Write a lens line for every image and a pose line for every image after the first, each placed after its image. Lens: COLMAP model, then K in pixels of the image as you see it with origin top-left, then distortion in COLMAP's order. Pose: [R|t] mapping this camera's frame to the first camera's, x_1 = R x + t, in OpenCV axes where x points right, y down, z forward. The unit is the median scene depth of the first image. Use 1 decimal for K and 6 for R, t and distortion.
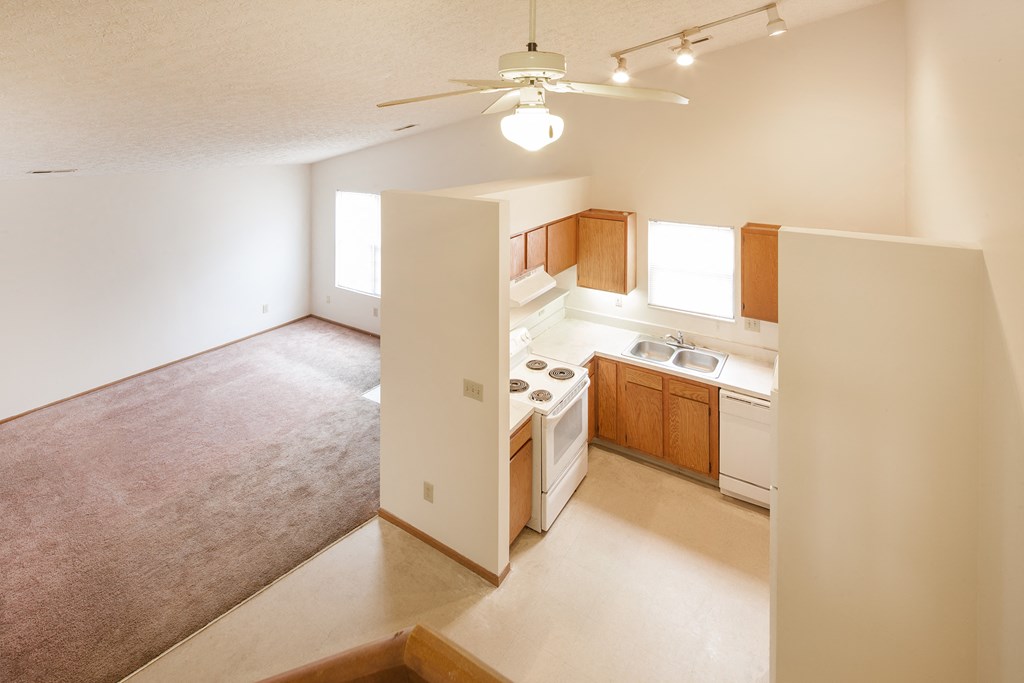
lens RADIAL K [[494.8, 0, 512.9], [0, 494.8, 129.3], [0, 0, 1]] dist [-0.002730, -0.002156]
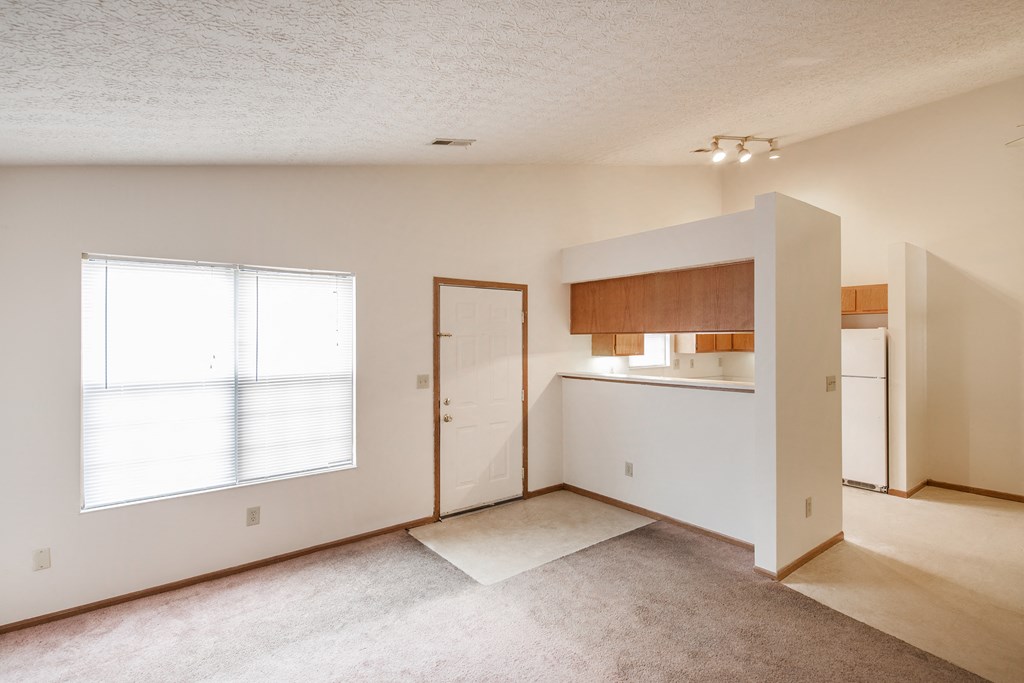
lens RADIAL K [[491.7, 0, 512.4], [0, 491.7, 335.1], [0, 0, 1]] dist [-0.001718, -0.001643]
pose [[0.341011, 0.003668, 0.940052, -1.088112], [-0.002351, 0.999993, -0.003049, 0.337914], [-0.940056, -0.001171, 0.341017, 1.033384]]
